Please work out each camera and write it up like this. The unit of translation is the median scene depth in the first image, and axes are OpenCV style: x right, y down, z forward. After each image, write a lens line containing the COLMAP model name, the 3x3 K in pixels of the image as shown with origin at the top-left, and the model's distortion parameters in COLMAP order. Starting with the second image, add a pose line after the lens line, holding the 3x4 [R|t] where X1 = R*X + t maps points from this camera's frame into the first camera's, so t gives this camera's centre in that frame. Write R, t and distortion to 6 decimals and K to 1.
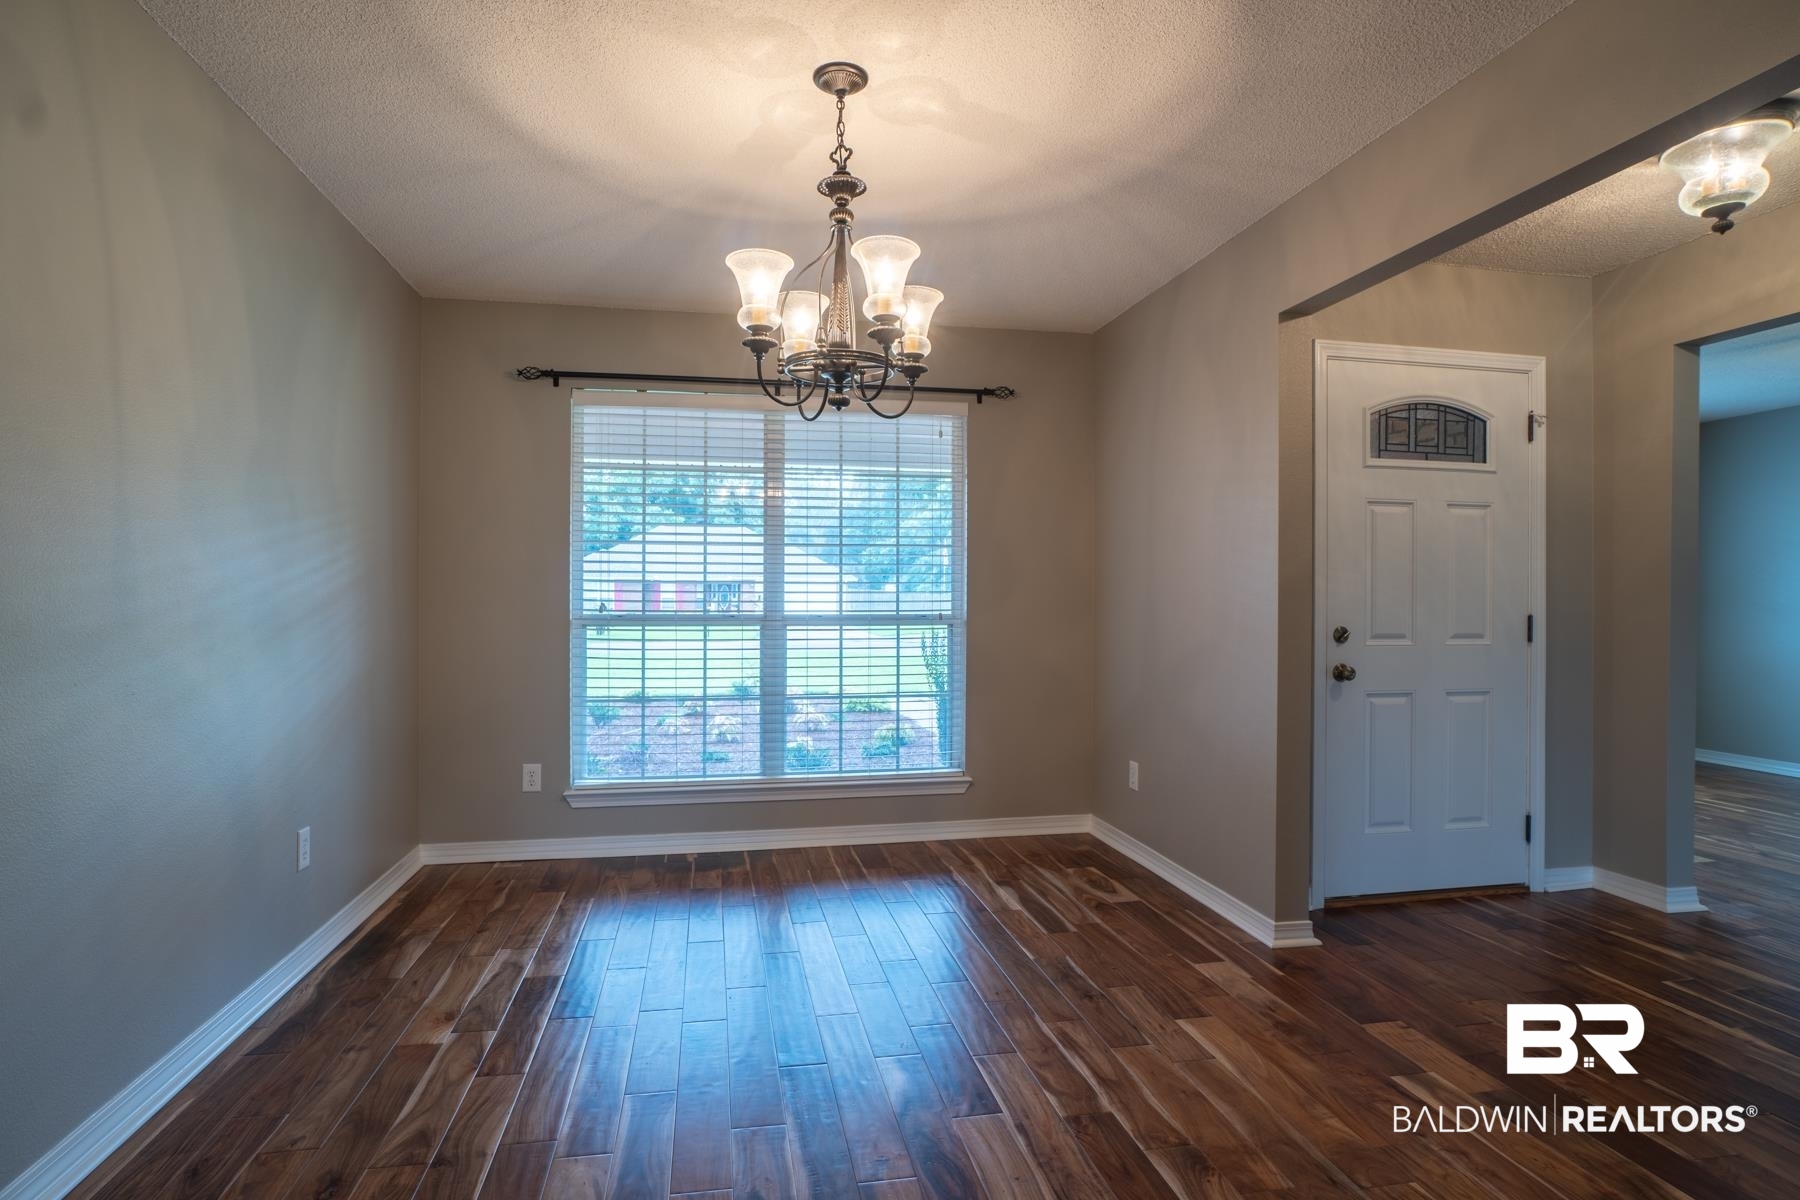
lens RADIAL K [[1038.2, 0, 815.8], [0, 1038.2, 596.4], [0, 0, 1]] dist [-0.101082, 0.110932]
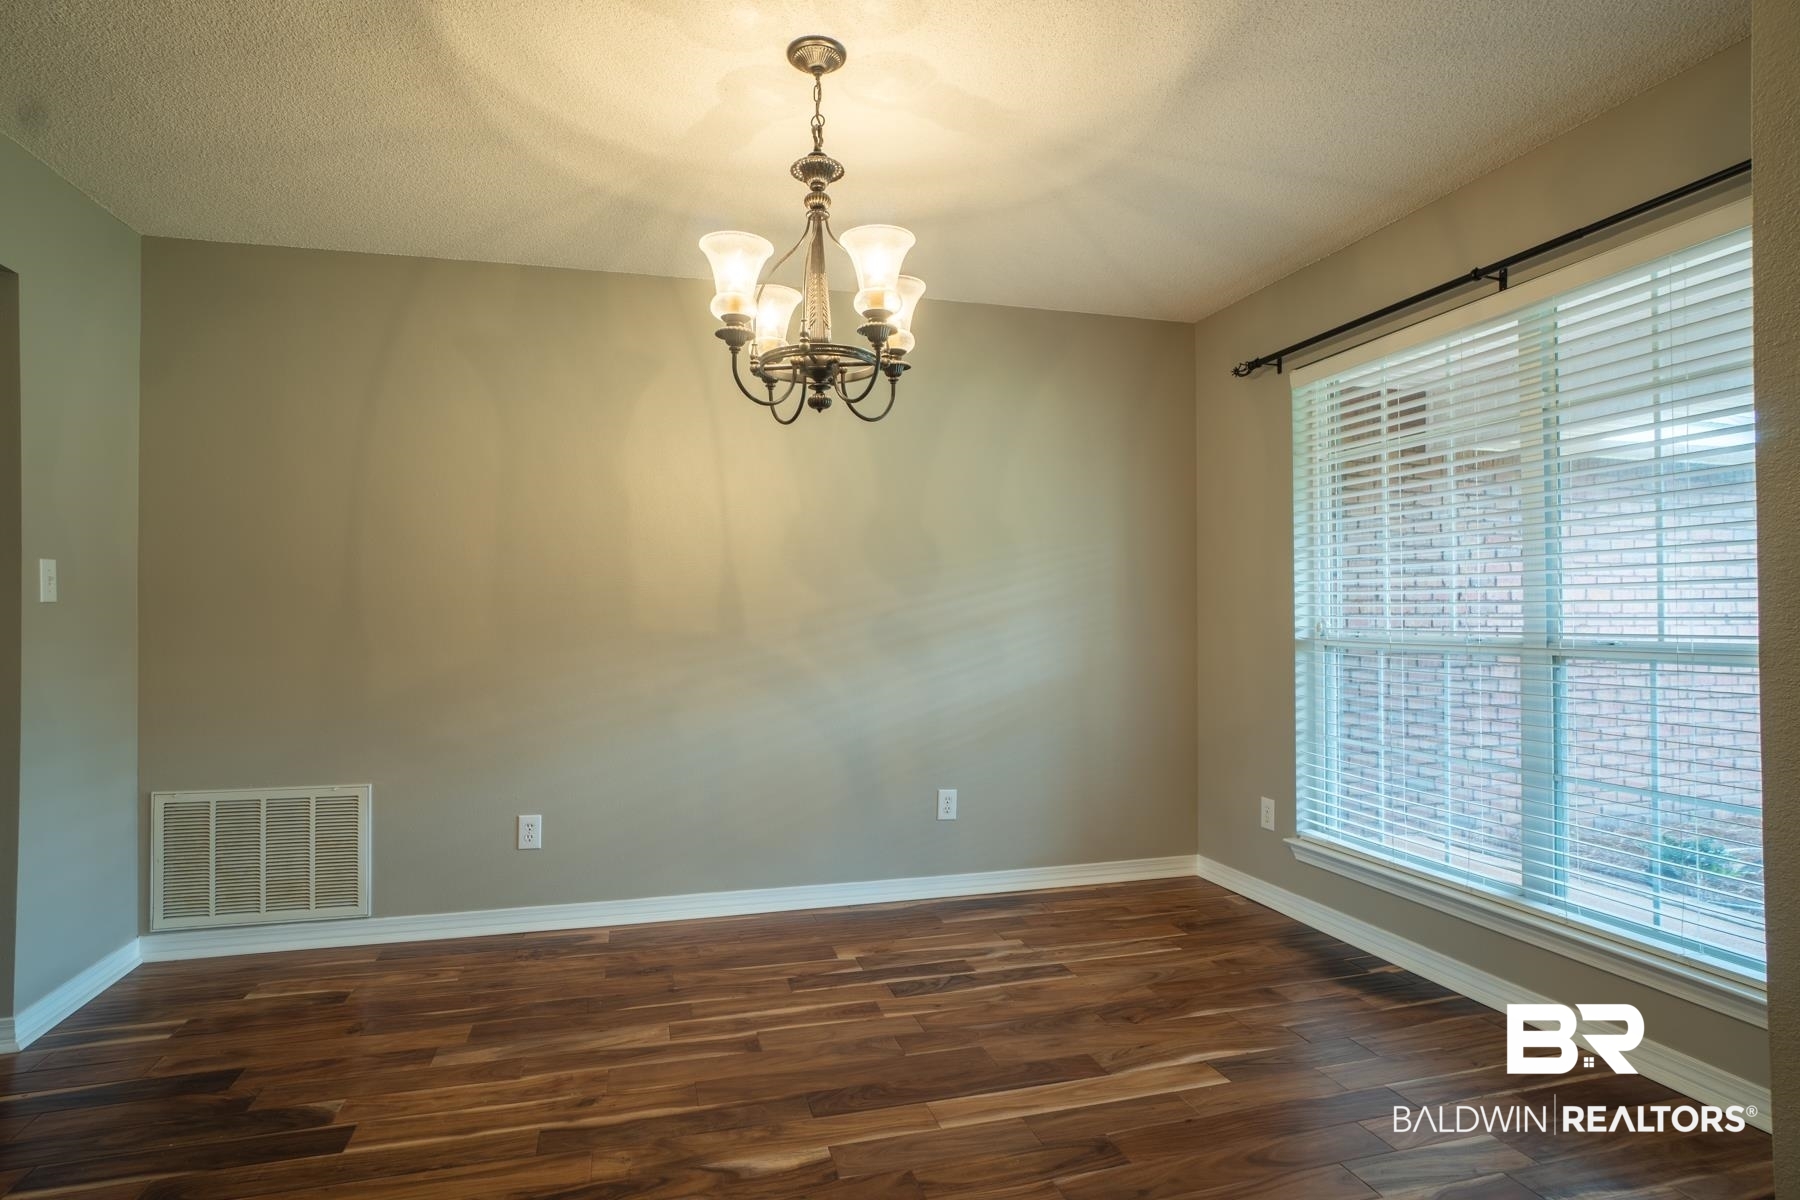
lens RADIAL K [[930.1, 0, 889.5], [0, 930.1, 600.8], [0, 0, 1]] dist [-0.037980, 0.020616]
pose [[0.058115, -0.021246, -0.998084, 0.568004], [0.007772, 0.999753, -0.020829, 0.003520], [0.998280, -0.006547, 0.058265, 0.678908]]
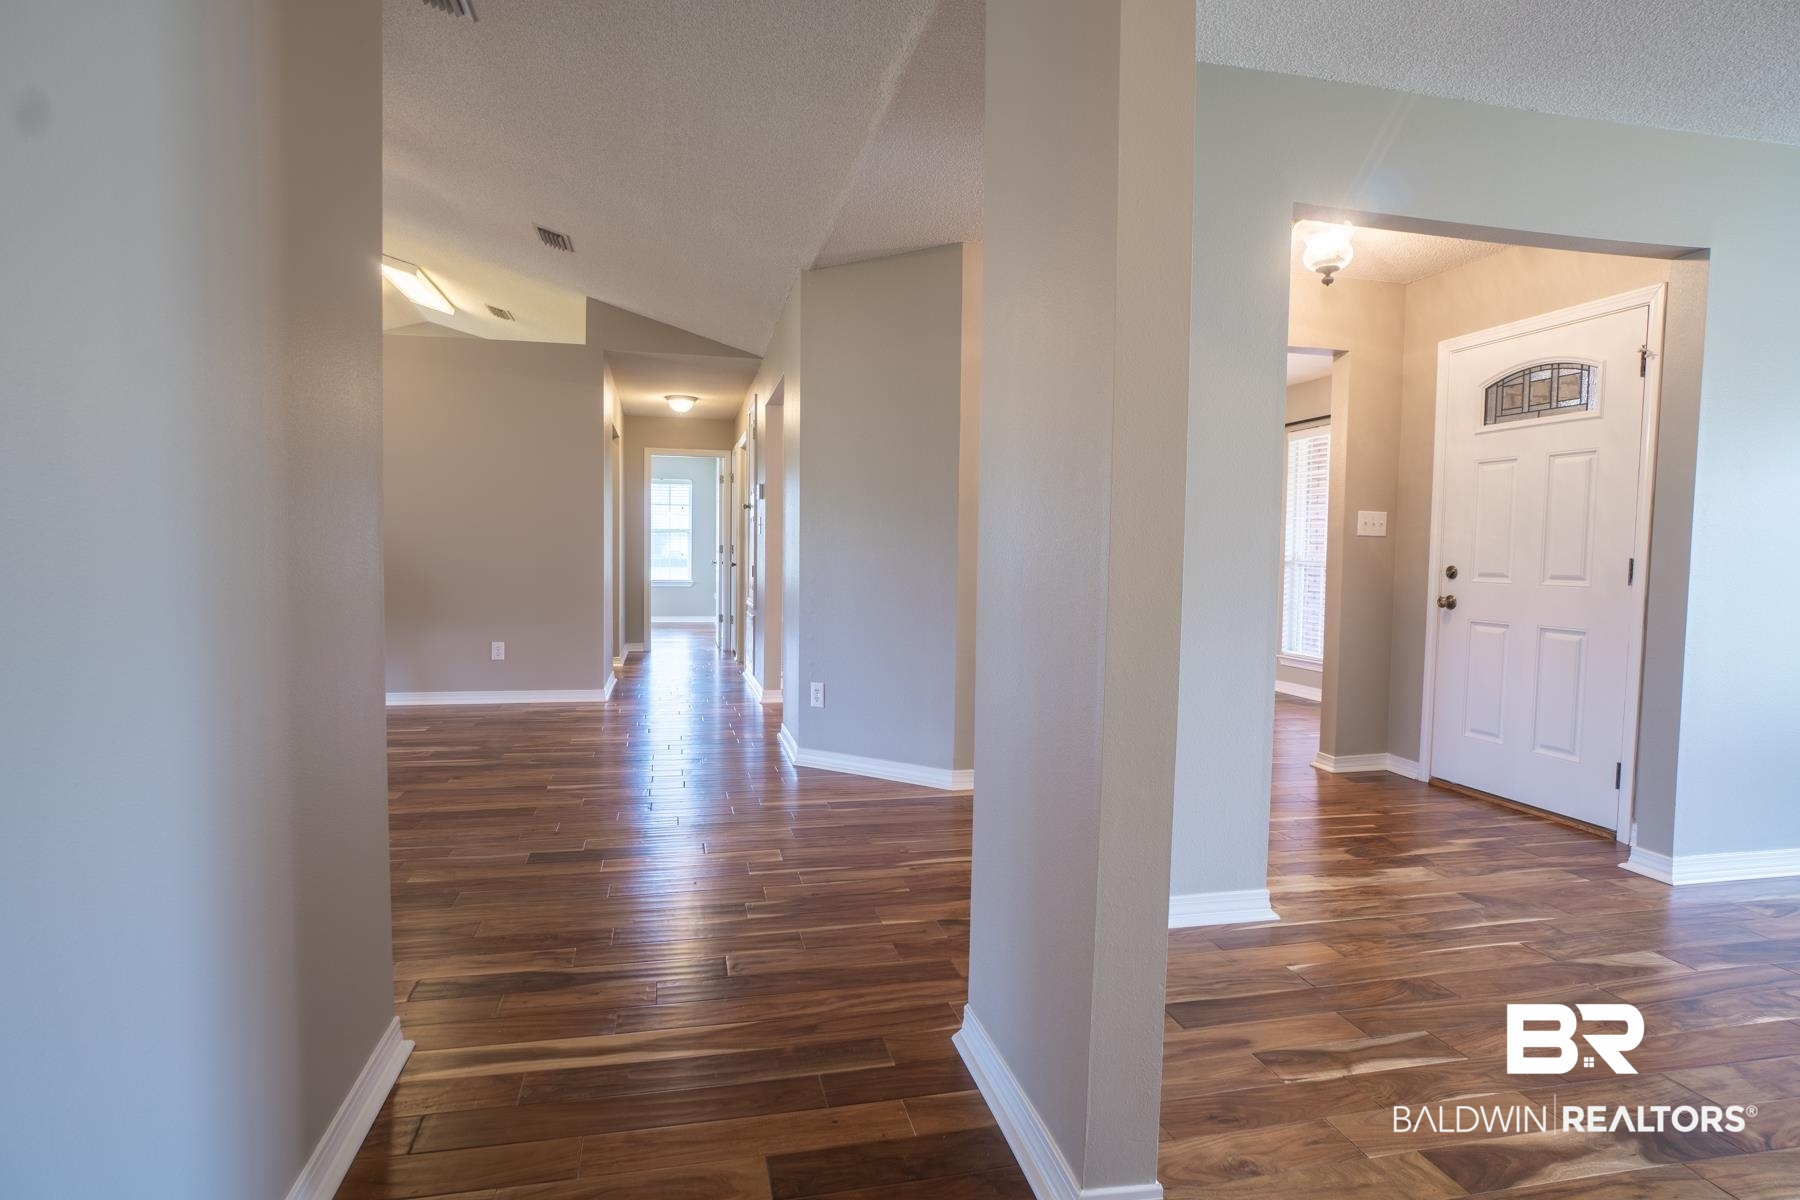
lens RADIAL K [[930.1, 0, 889.5], [0, 930.1, 600.8], [0, 0, 1]] dist [-0.037980, 0.020616]
pose [[-0.001608, 0.048092, -0.998842, 1.632910], [-0.010166, 0.998791, 0.048106, 0.024996], [0.999947, 0.010231, -0.001118, 0.301879]]
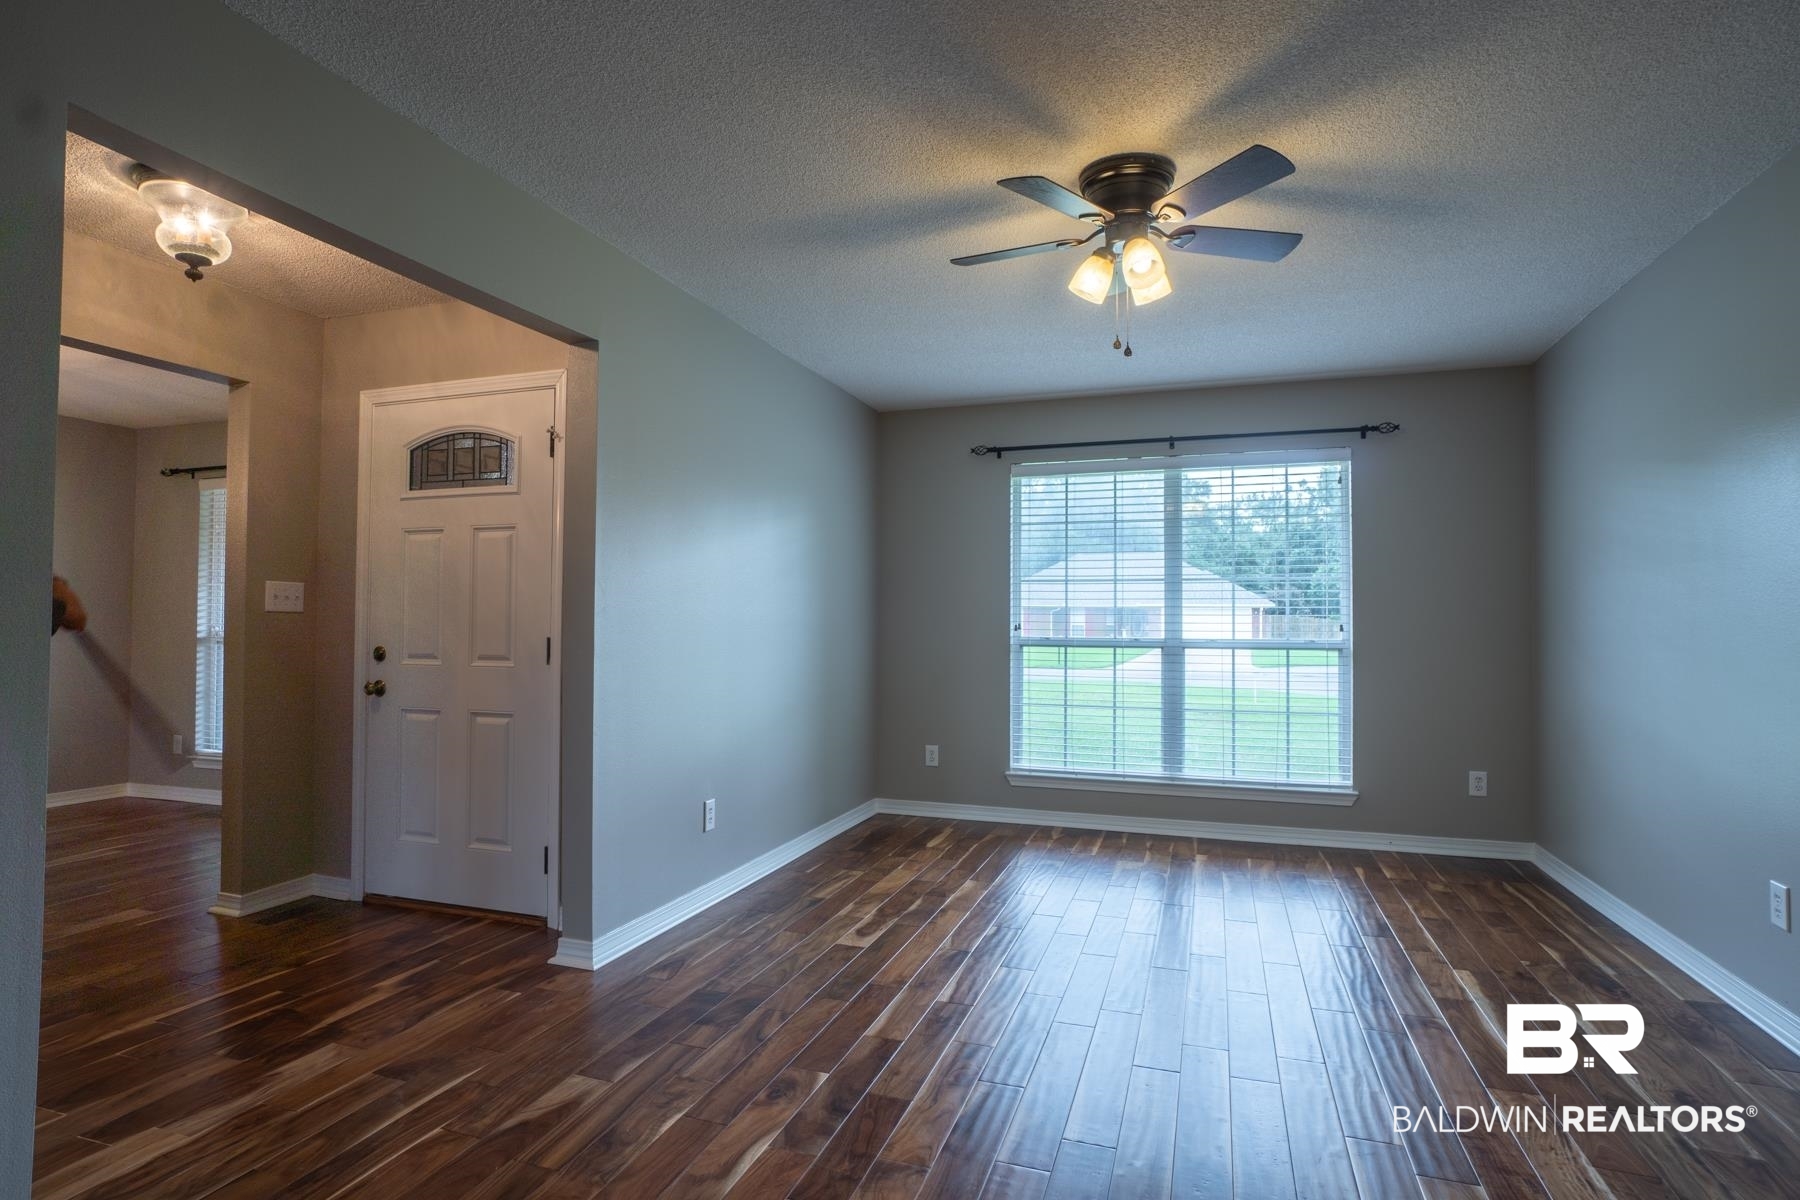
lens RADIAL K [[930.1, 0, 889.5], [0, 930.1, 600.8], [0, 0, 1]] dist [-0.037980, 0.020616]
pose [[0.848329, -0.016807, -0.529202, 1.491469], [0.004237, 0.999680, -0.024957, 0.007387], [0.529452, 0.018930, 0.848129, 0.439858]]
